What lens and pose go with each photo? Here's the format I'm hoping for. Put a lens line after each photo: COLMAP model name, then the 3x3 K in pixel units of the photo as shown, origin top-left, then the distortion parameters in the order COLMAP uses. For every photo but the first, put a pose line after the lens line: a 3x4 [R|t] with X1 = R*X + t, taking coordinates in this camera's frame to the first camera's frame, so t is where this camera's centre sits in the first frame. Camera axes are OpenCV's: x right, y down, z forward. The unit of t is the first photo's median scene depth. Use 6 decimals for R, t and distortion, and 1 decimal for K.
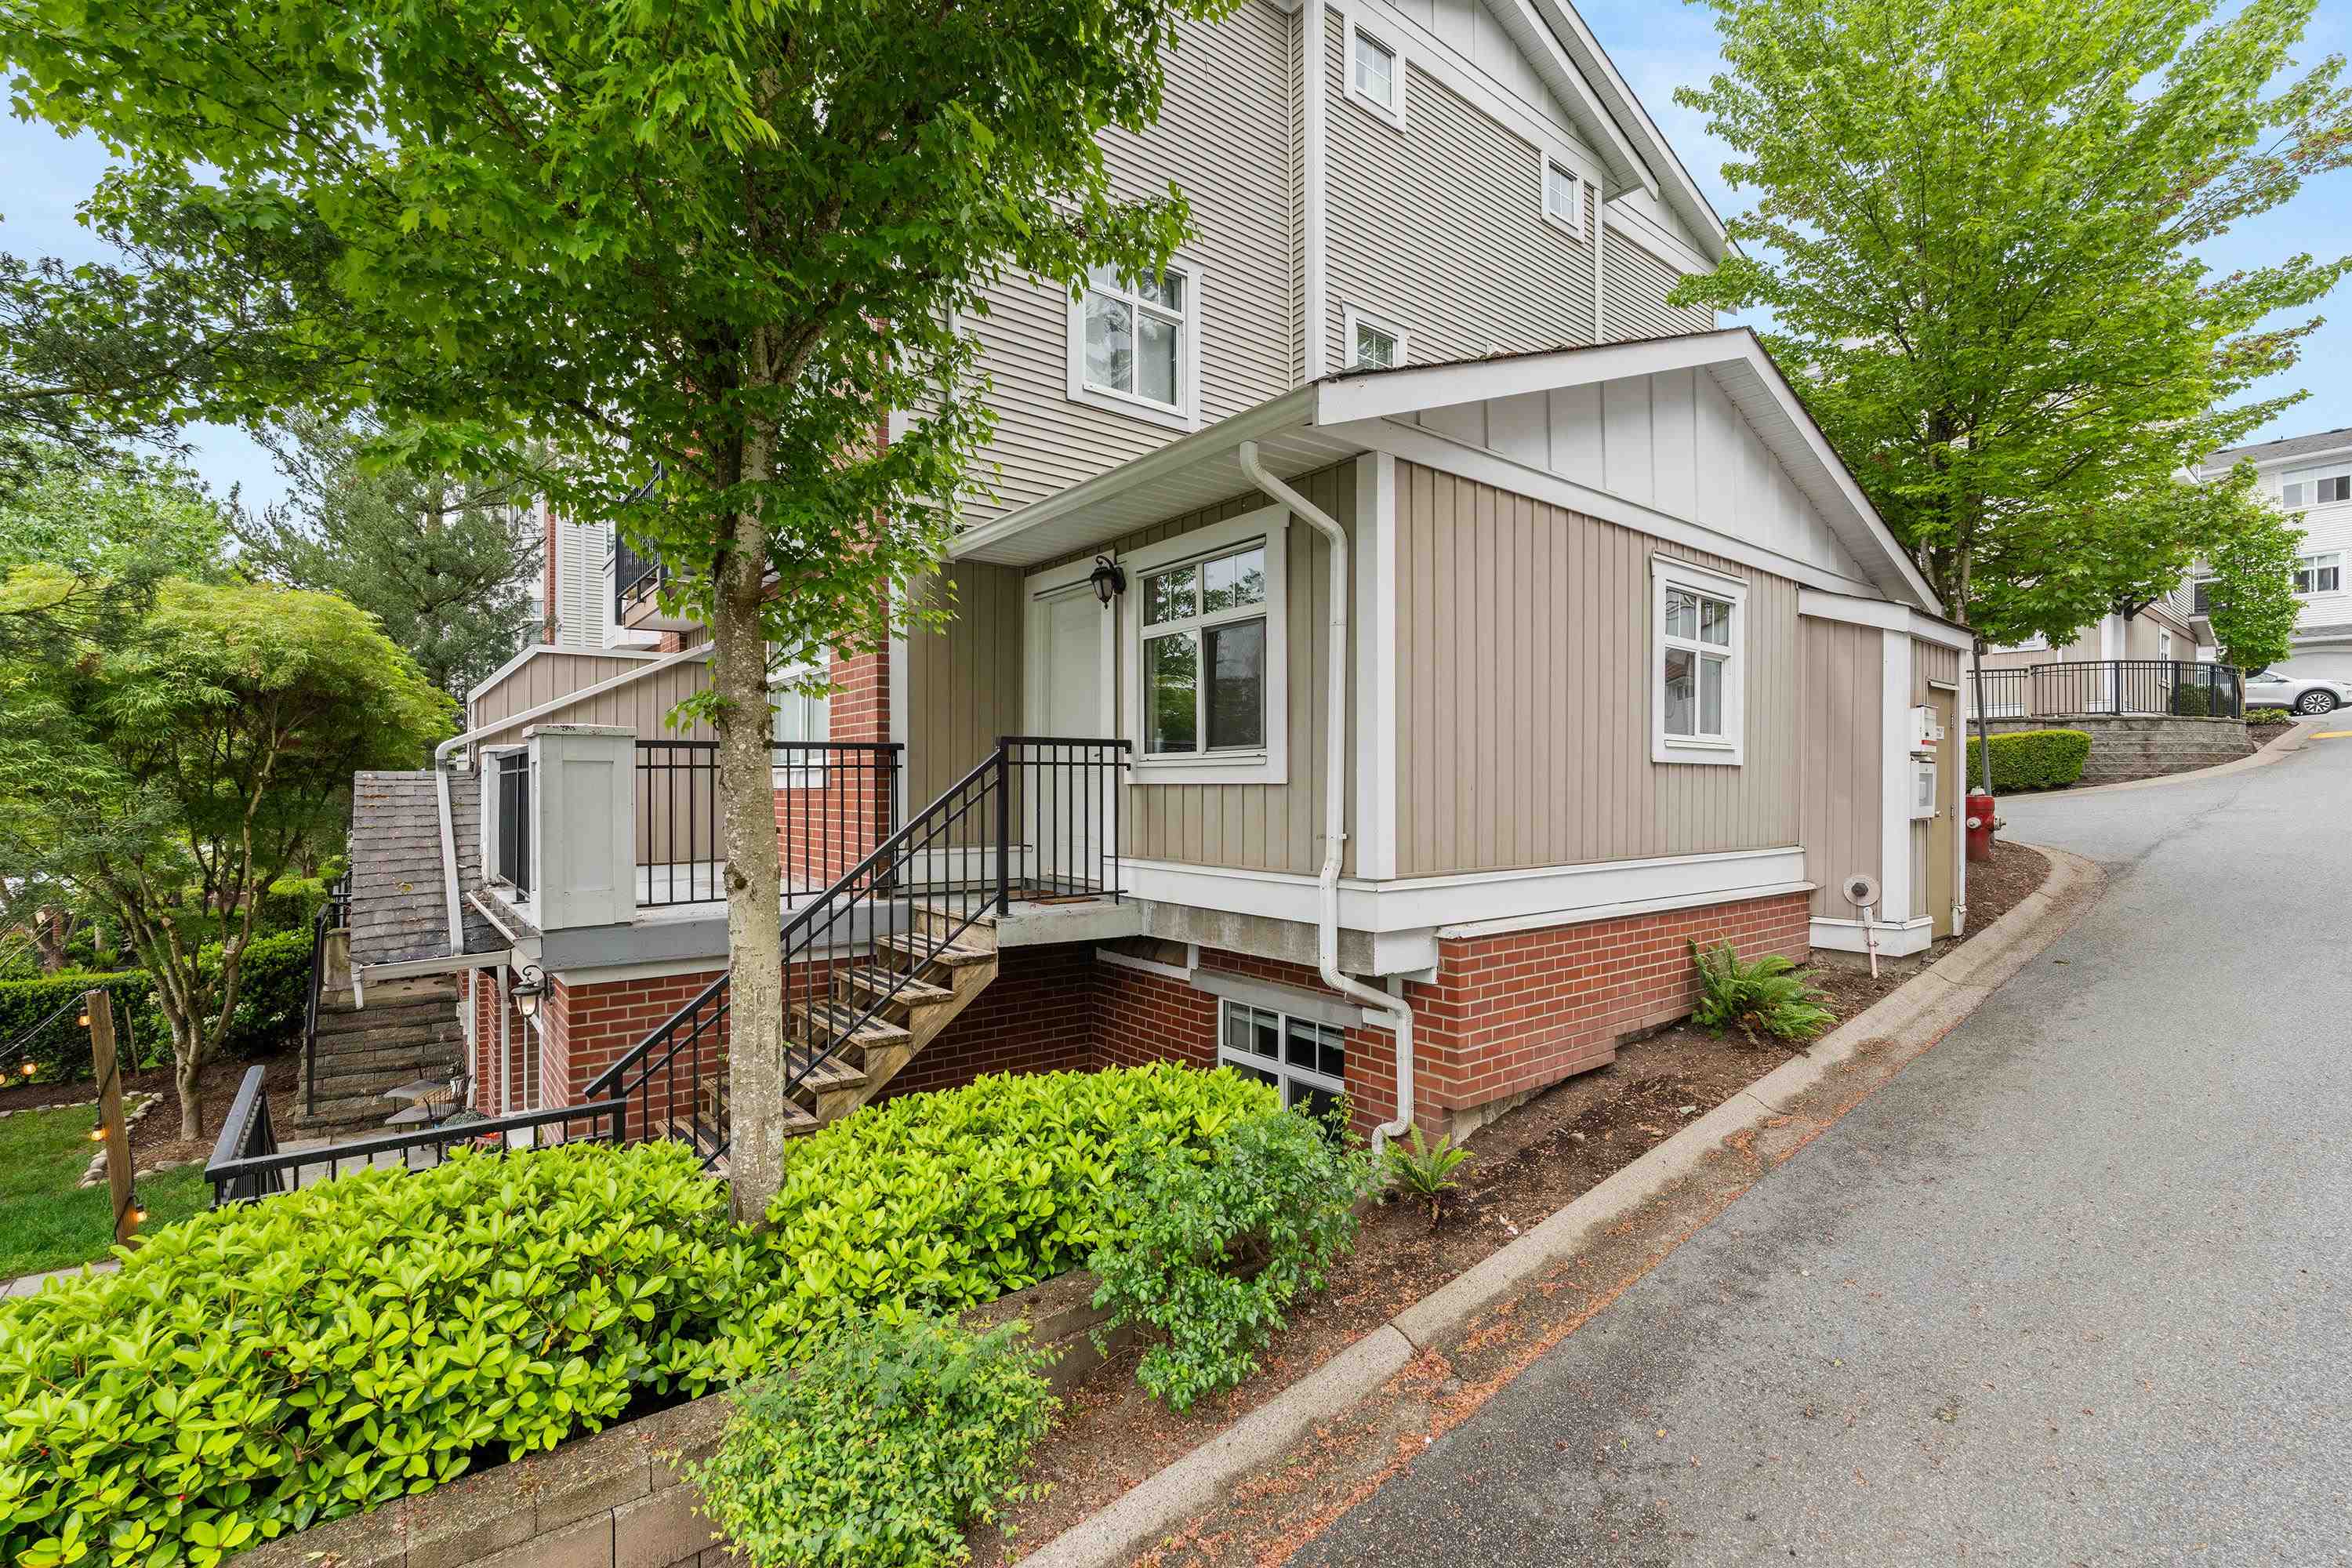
lens RADIAL K [[1032.0, 0, 1181.9], [0, 1032.0, 788.0], [0, 0, 1]] dist [-0.006682, 0.000544]
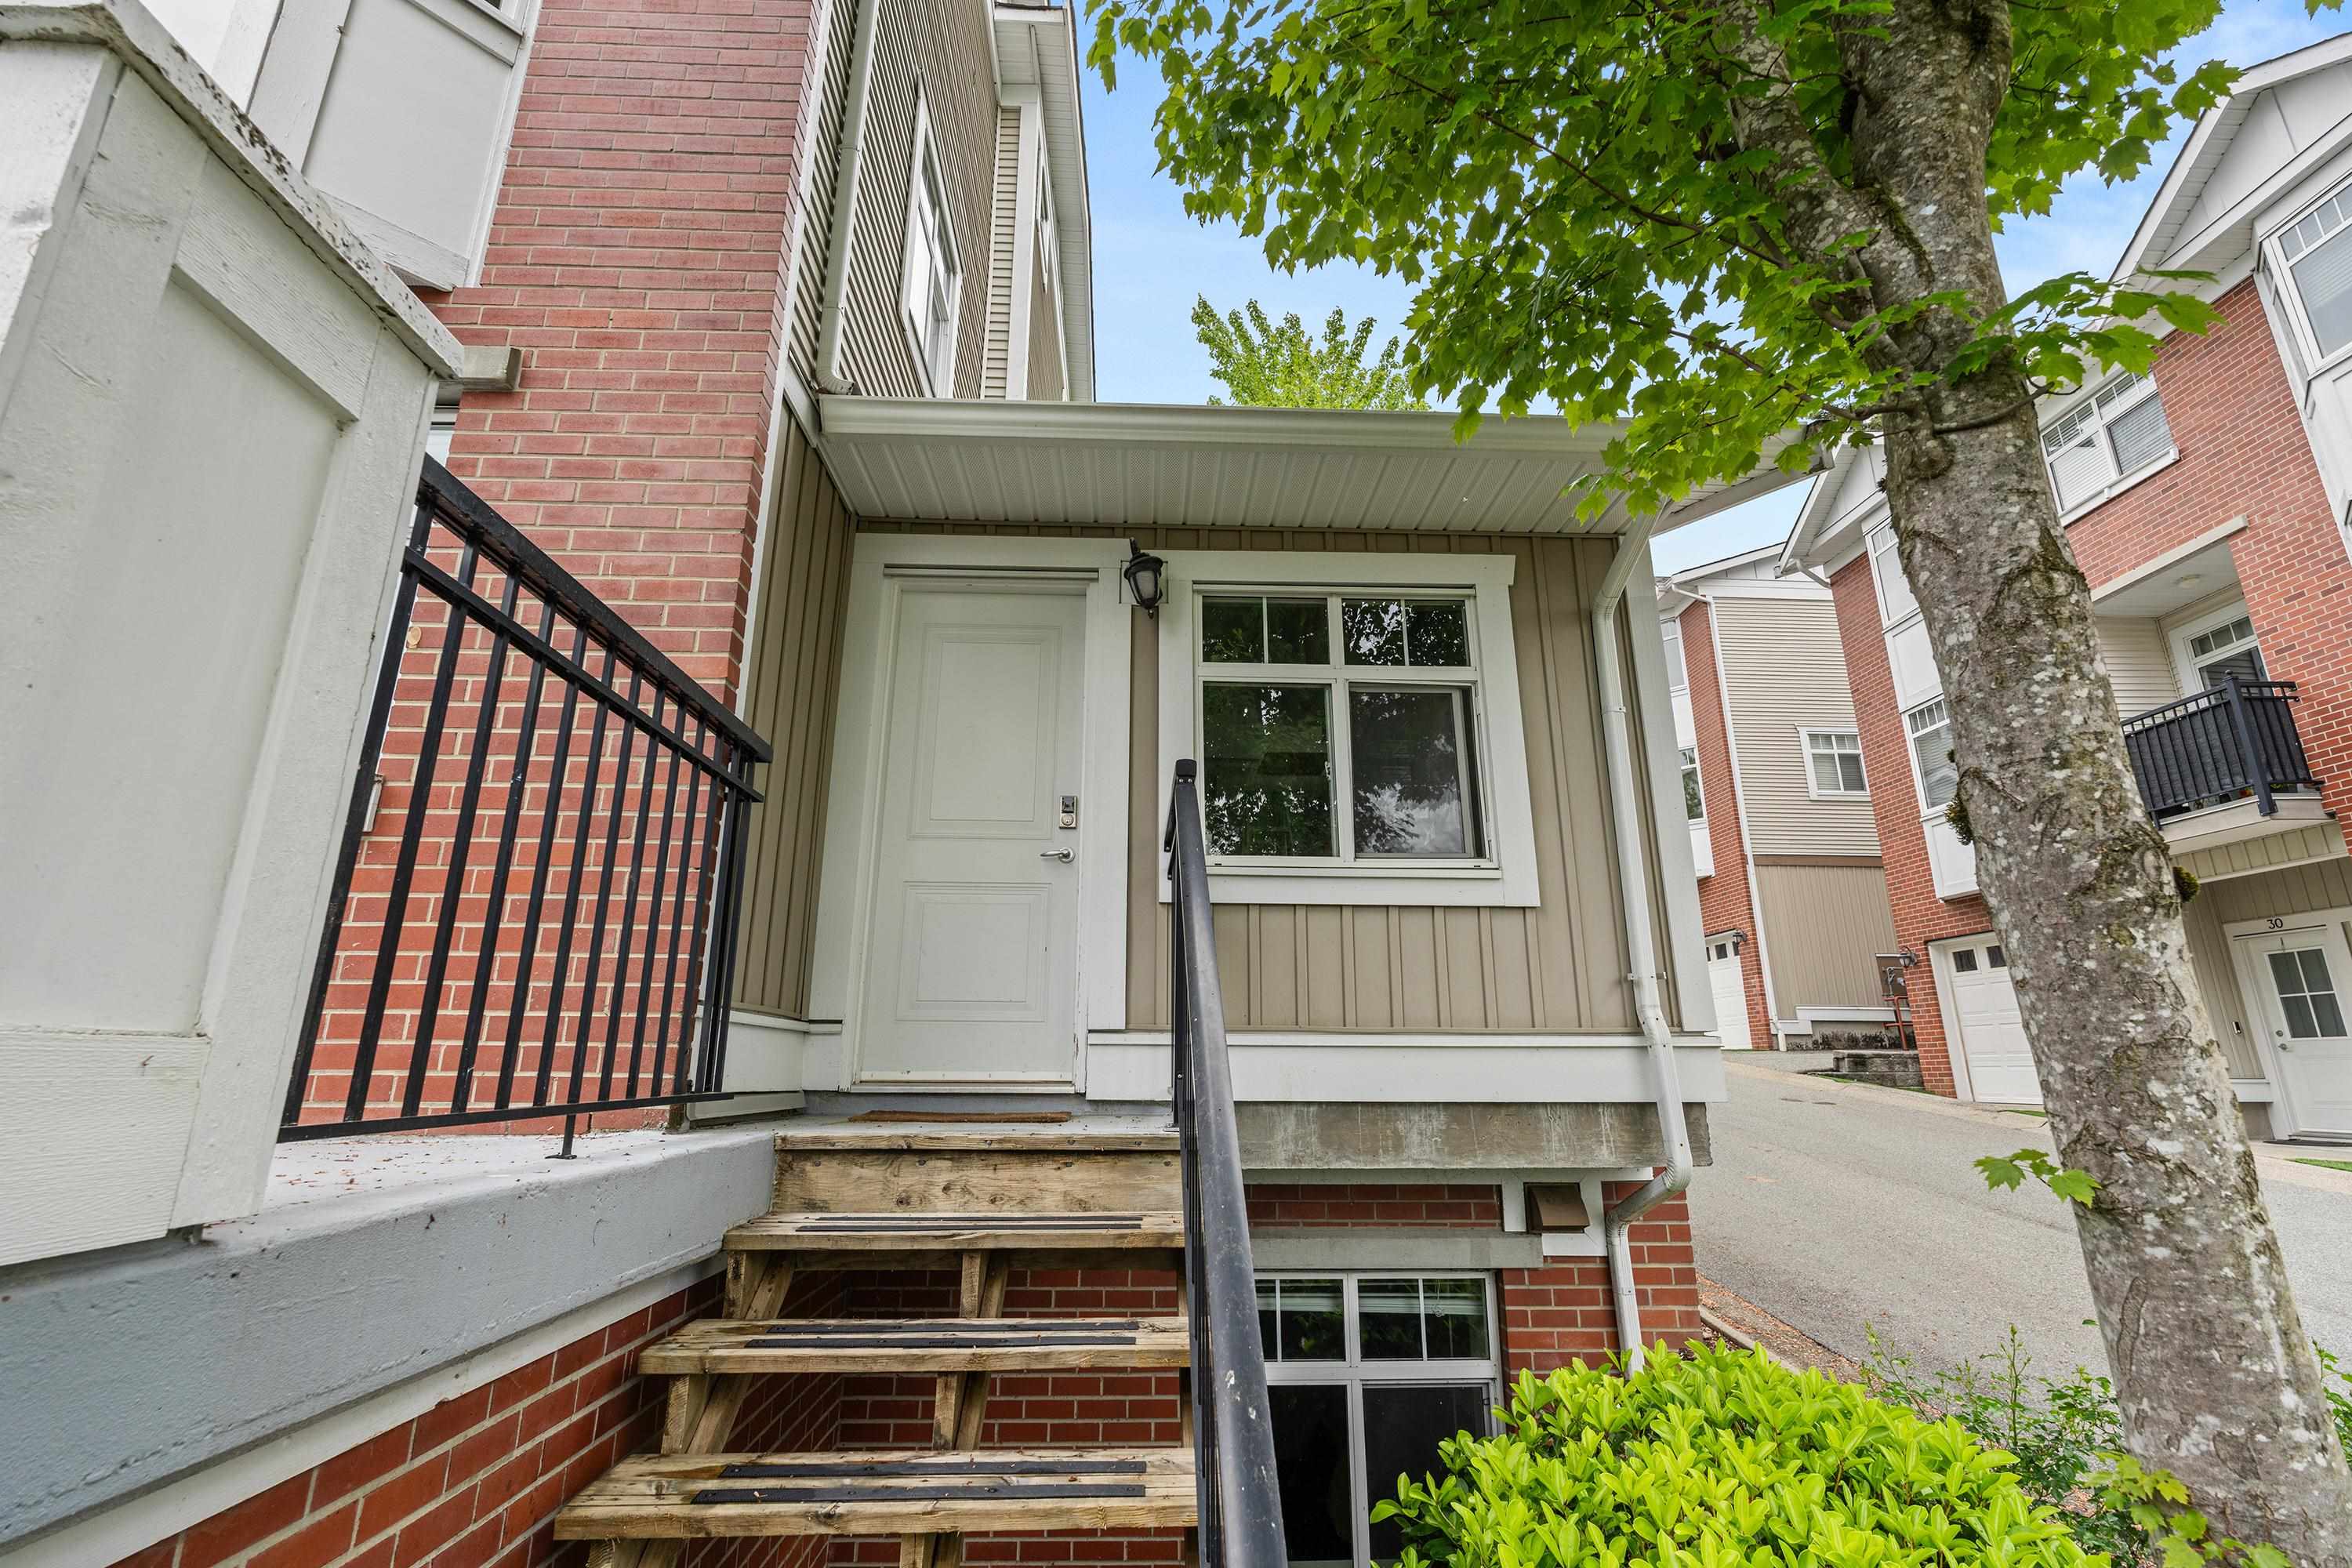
lens RADIAL K [[1032.0, 0, 1180.9], [0, 1032.0, 786.9], [0, 0, 1]] dist [-0.006682, 0.000544]
pose [[0.583292, 0.228165, 0.779559, -0.564930], [-0.001676, 0.960073, -0.279744, 0.106320], [-0.812261, 0.161866, 0.560385, 0.699859]]
